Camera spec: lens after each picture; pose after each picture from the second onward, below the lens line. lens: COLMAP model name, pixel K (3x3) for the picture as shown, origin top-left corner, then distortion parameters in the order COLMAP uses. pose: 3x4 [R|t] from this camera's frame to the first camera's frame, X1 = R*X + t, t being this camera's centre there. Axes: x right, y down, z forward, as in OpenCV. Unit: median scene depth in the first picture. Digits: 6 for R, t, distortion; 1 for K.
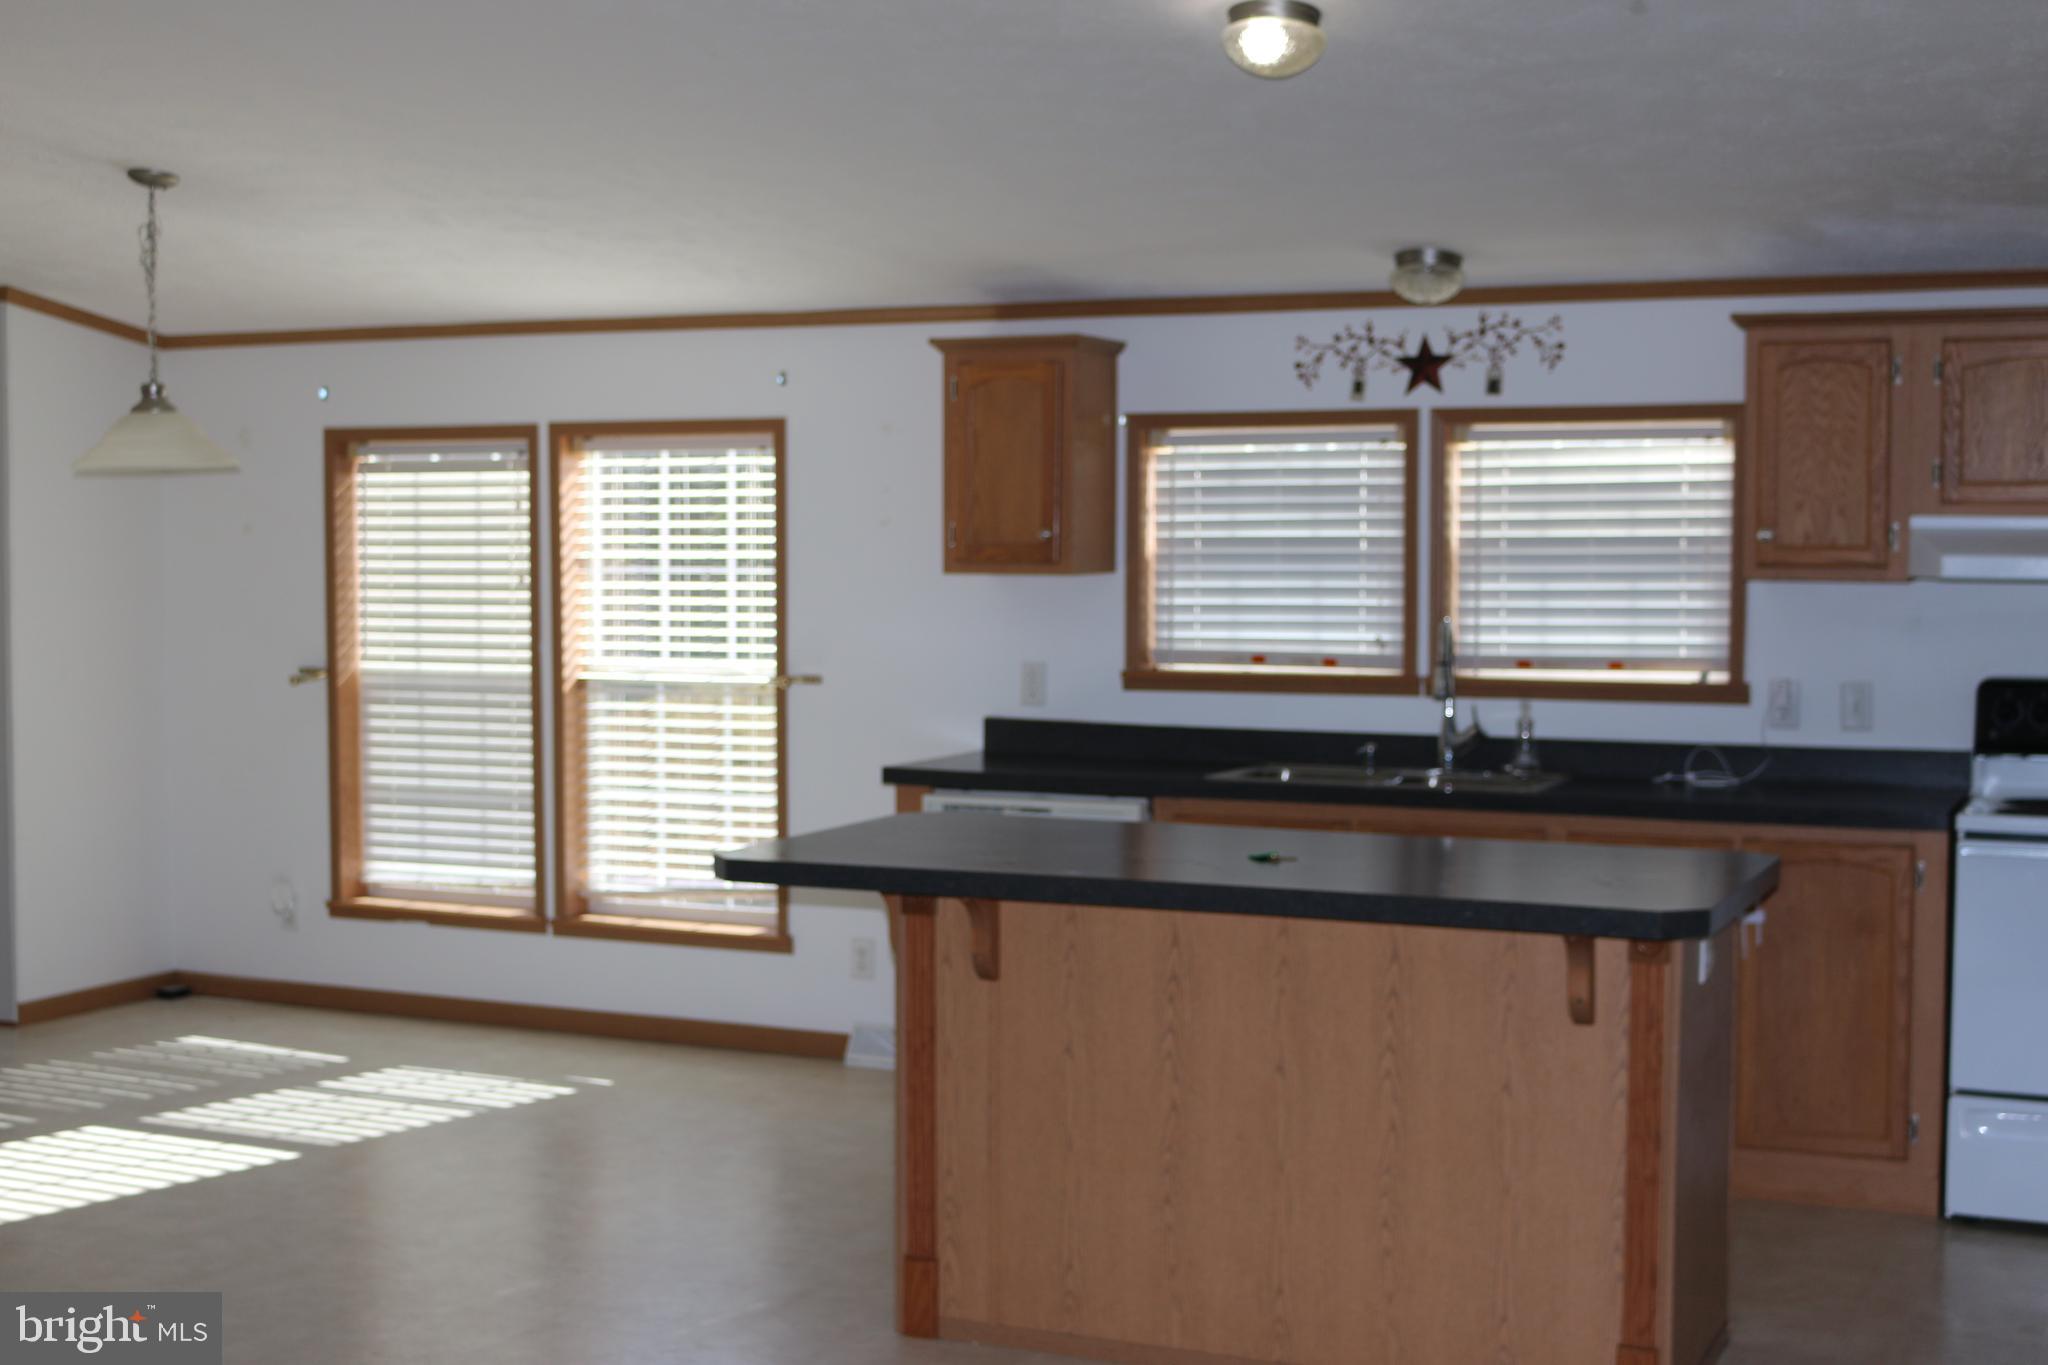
lens RADIAL K [[2637.3, 0, 1024.0], [0, 2637.3, 682.5], [0, 0, 1]] dist [-0.099027, 0.028675]
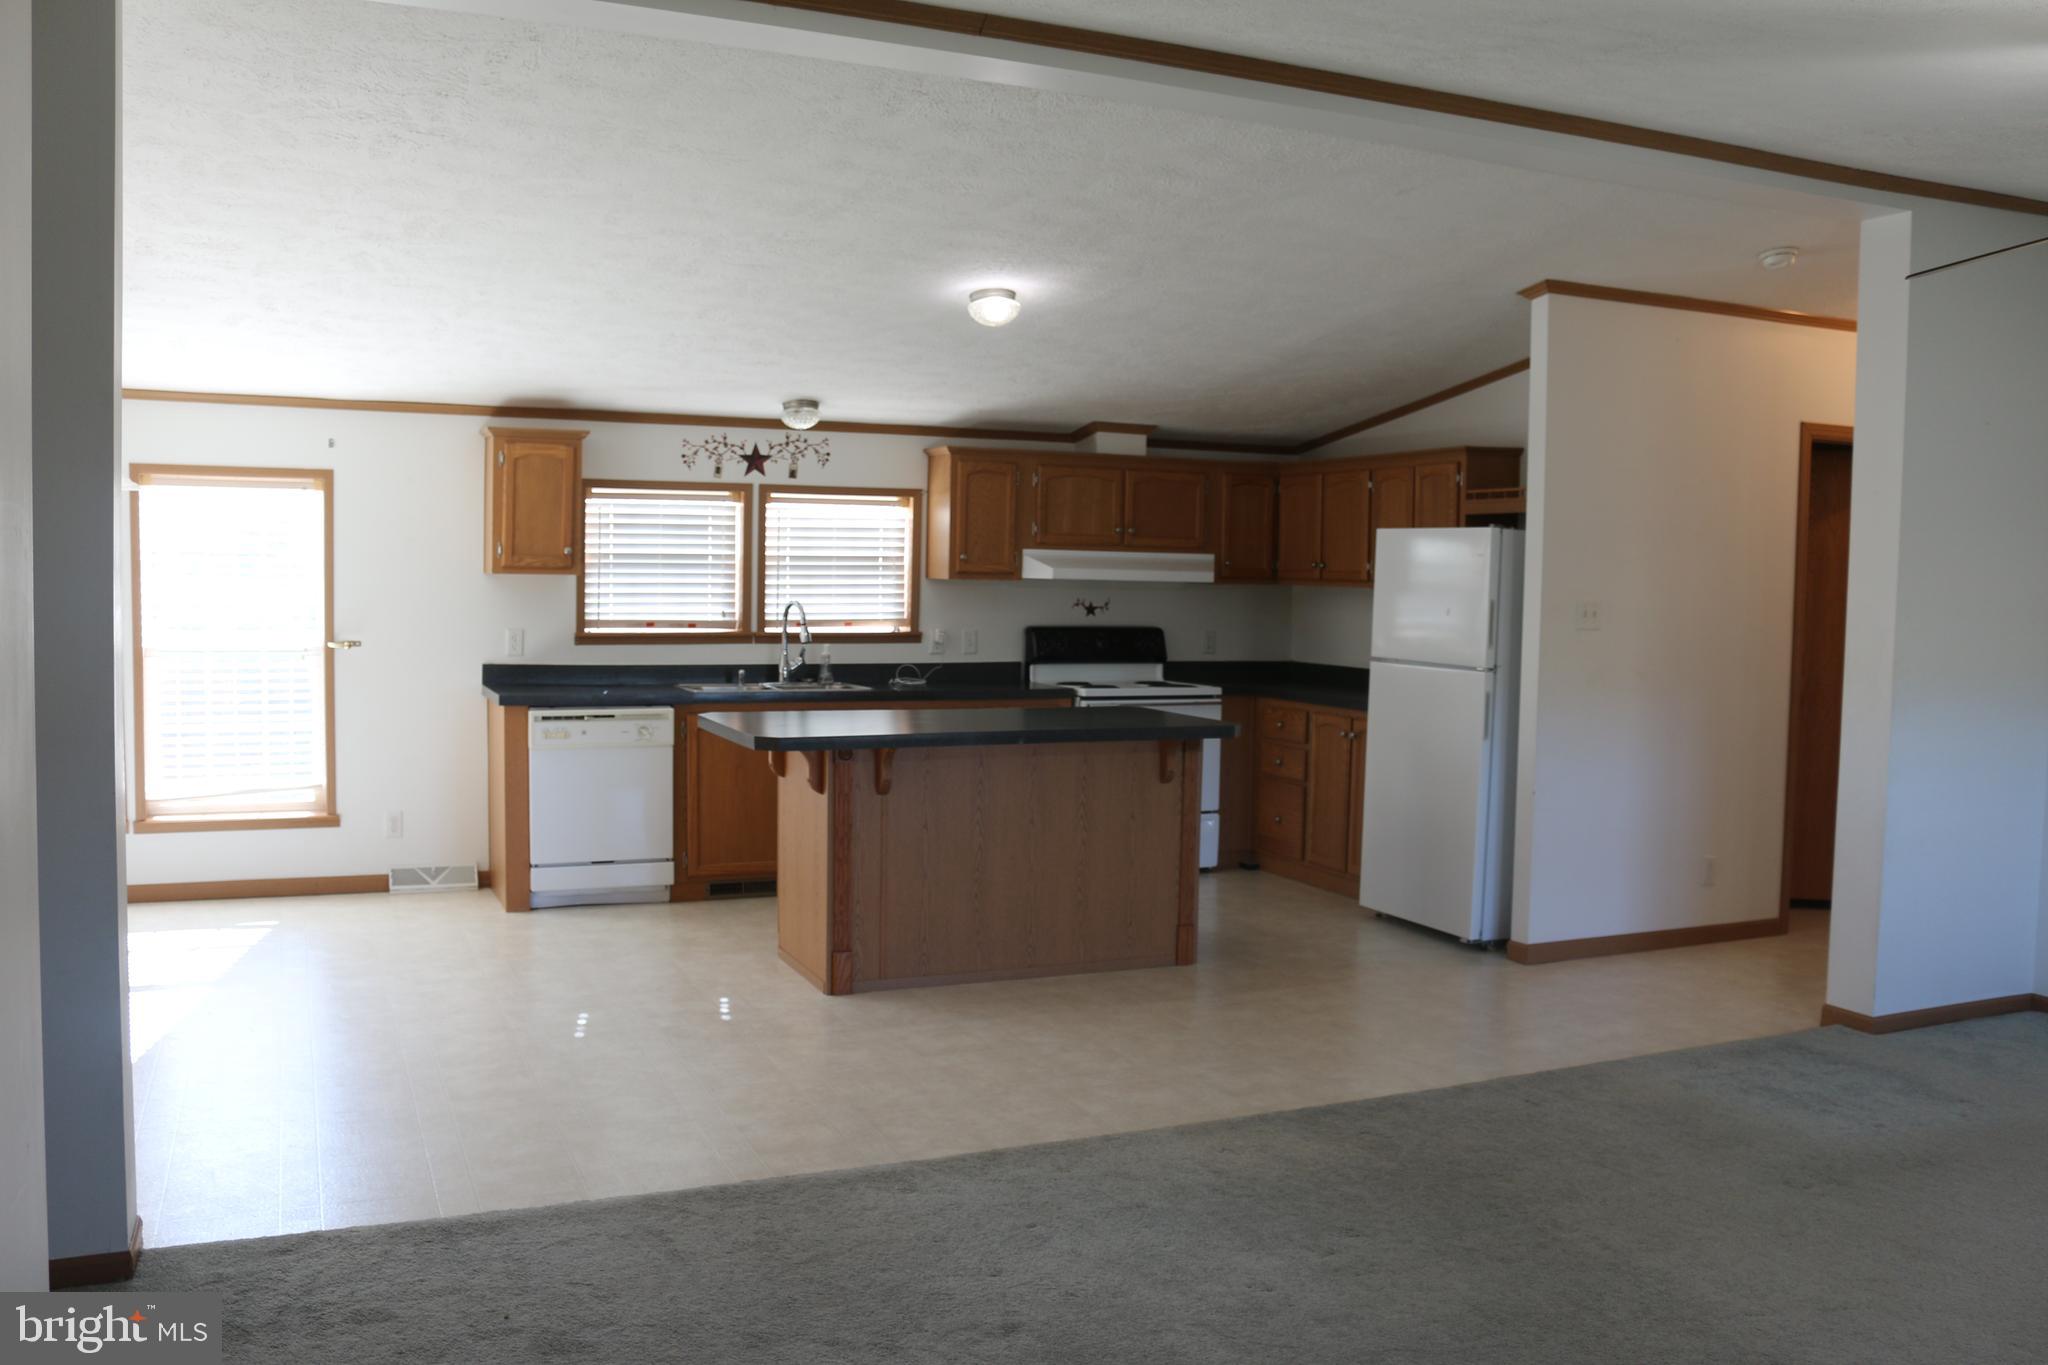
lens RADIAL K [[1669.6, 0, 1024.0], [0, 1669.6, 682.5], [0, 0, 1]] dist [-0.165678, 0.137591]
pose [[0.664825, -0.040479, 0.745901, -0.581301], [0.021779, 0.999157, 0.034812, -0.003317], [-0.746681, -0.006899, 0.665146, 0.100256]]
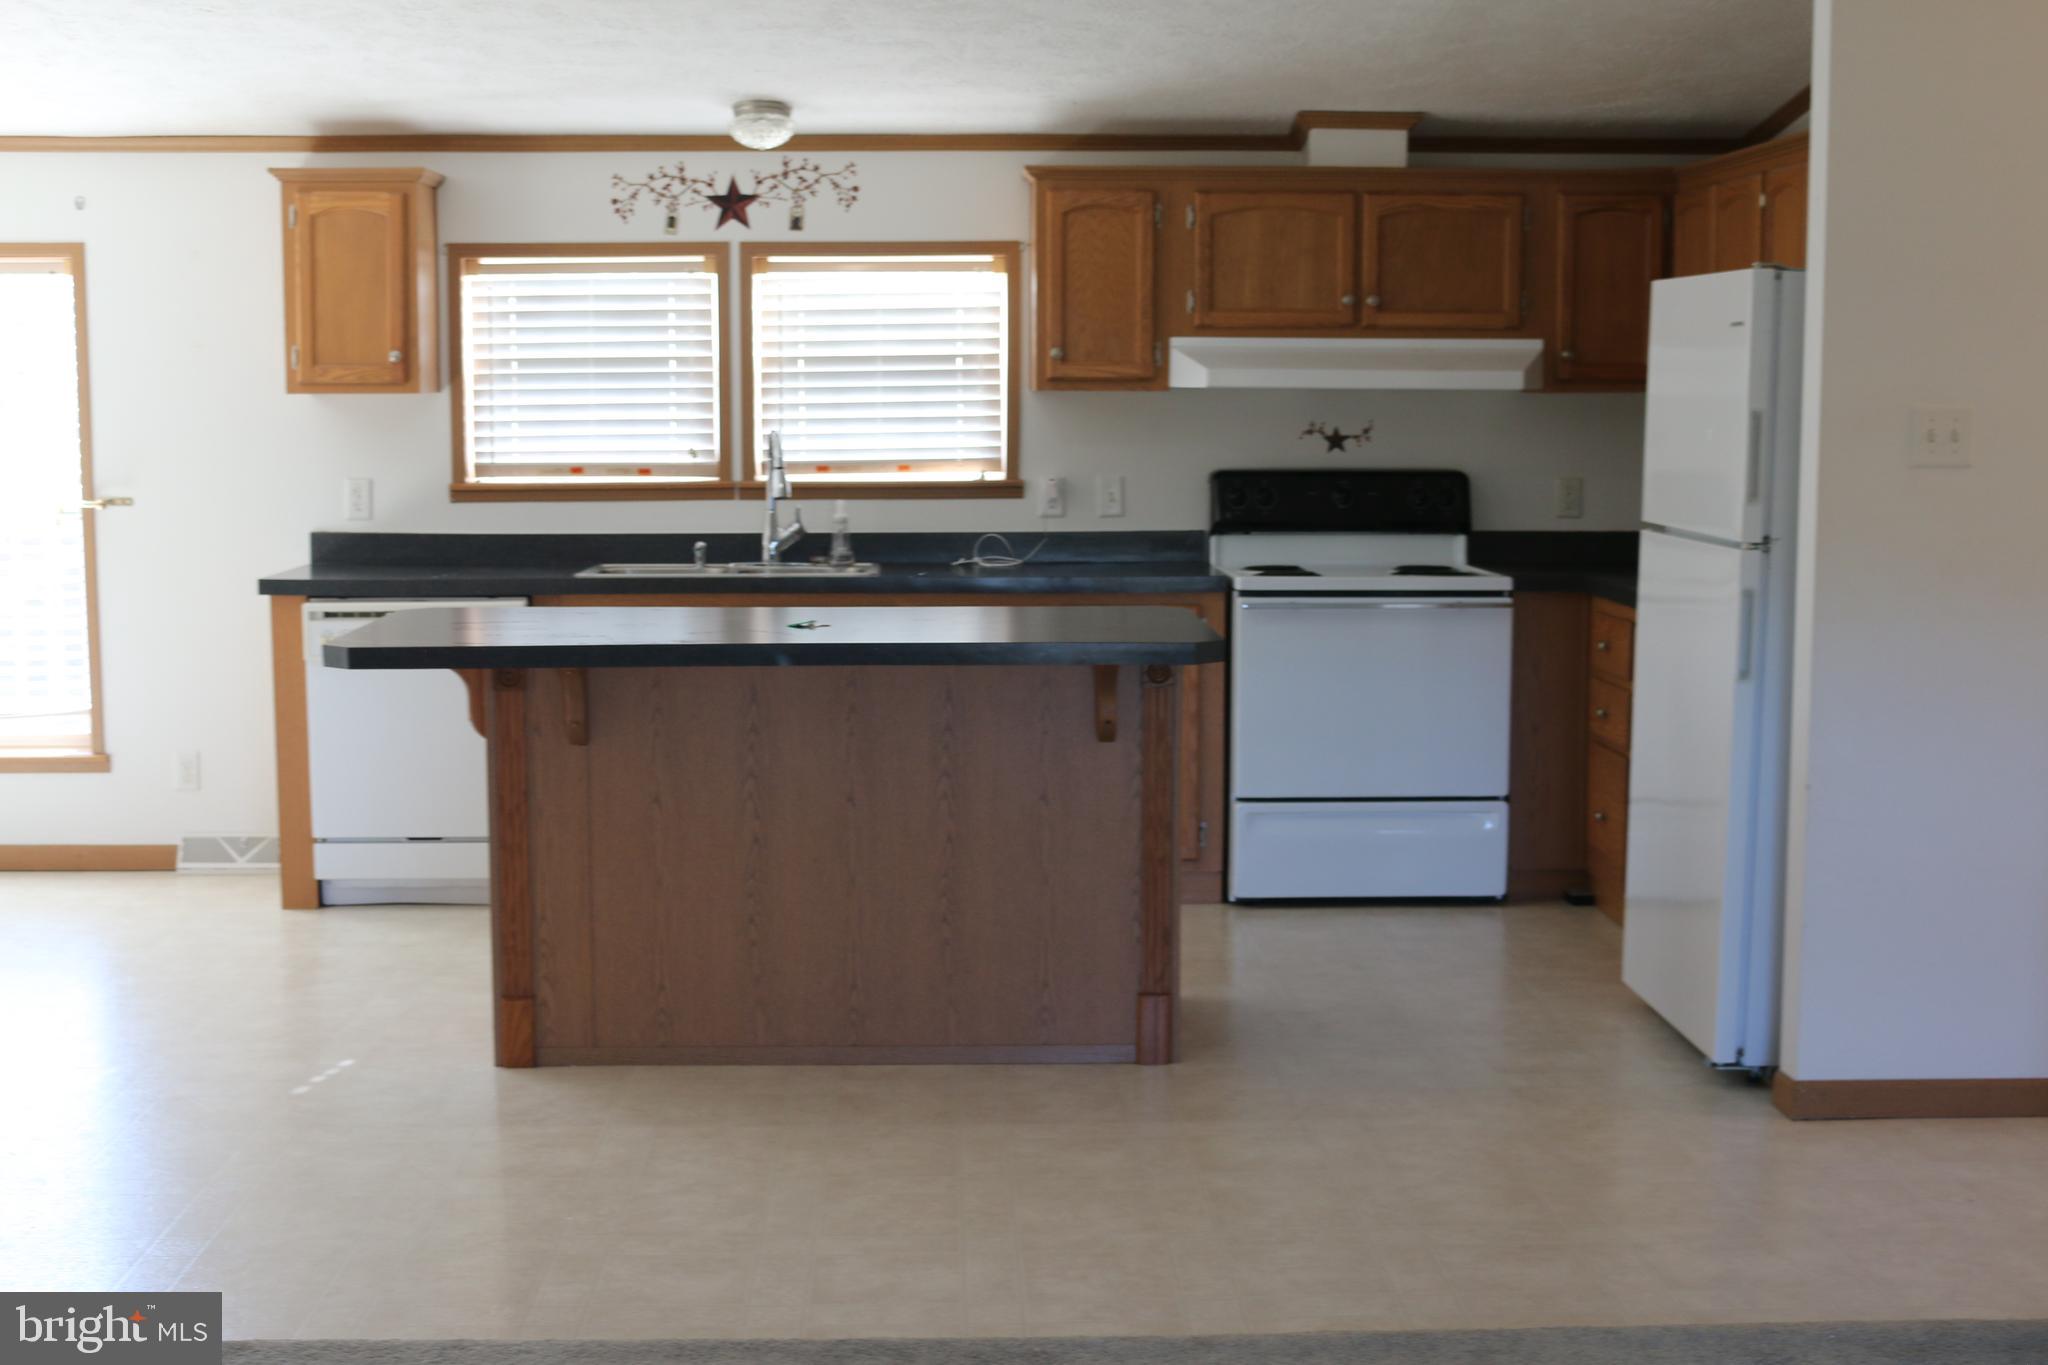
lens RADIAL K [[2648.4, 0, 1034.8], [0, 2648.4, 672.7], [0, 0, 1]] dist [-0.103961, 0.069411]
pose [[0.895183, -0.051968, 0.442659, -0.240092], [0.025746, 0.997550, 0.065047, 0.009235], [-0.444955, -0.046832, 0.894328, -0.073052]]
